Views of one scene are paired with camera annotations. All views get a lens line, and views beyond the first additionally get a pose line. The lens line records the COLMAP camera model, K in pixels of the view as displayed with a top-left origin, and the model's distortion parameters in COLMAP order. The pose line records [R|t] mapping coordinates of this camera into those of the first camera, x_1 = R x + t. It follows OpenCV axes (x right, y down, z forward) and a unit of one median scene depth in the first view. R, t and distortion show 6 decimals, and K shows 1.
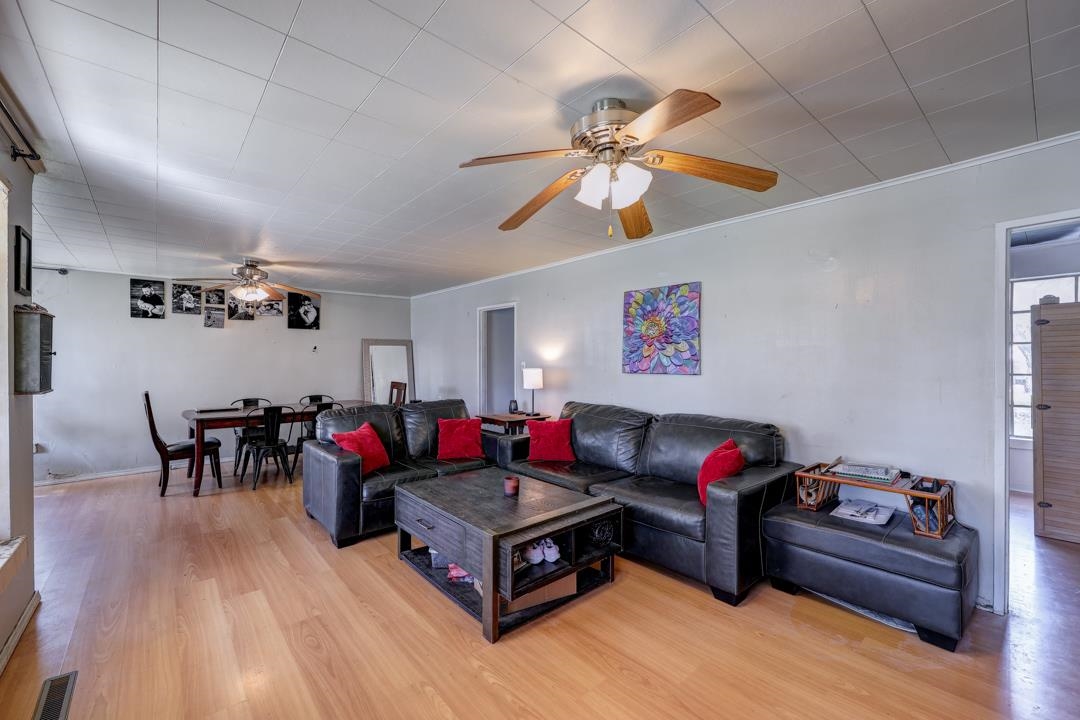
lens RADIAL K [[447.1, 0, 536.9], [0, 447.1, 349.0], [0, 0, 1]] dist [0.016683, -0.000049]
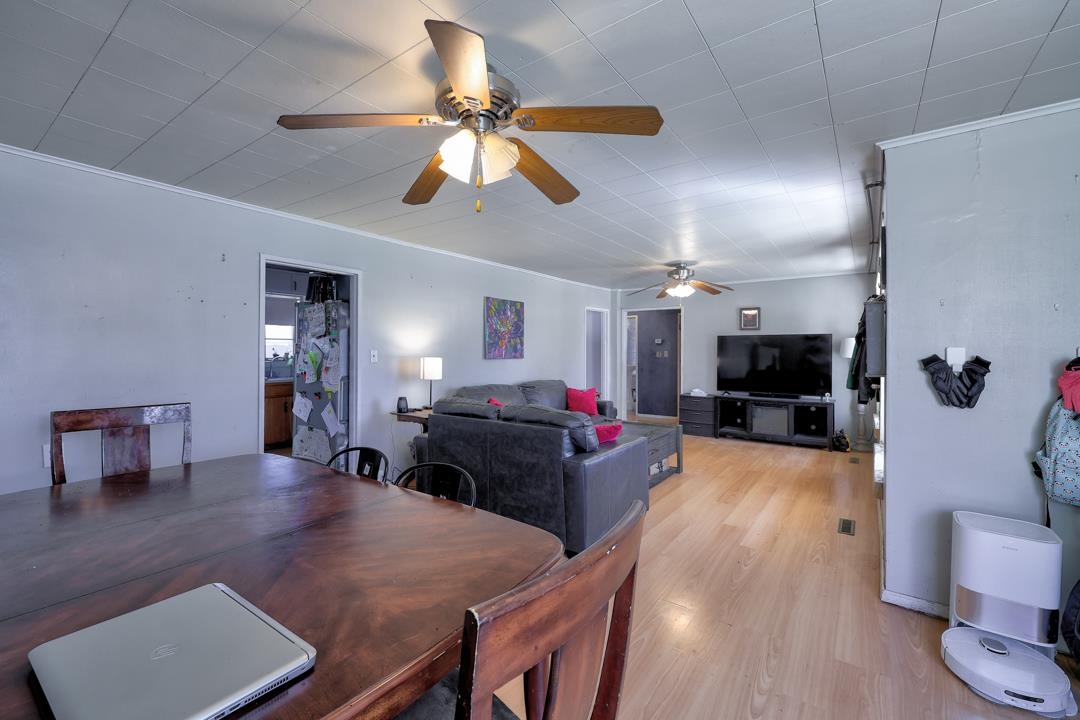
lens RADIAL K [[447.1, 0, 536.9], [0, 447.1, 349.0], [0, 0, 1]] dist [0.016683, -0.000049]
pose [[-0.227763, 0.000875, 0.973716, -1.242461], [-0.023152, 0.999712, -0.006314, 0.033082], [-0.973441, -0.023982, -0.227677, 1.297279]]
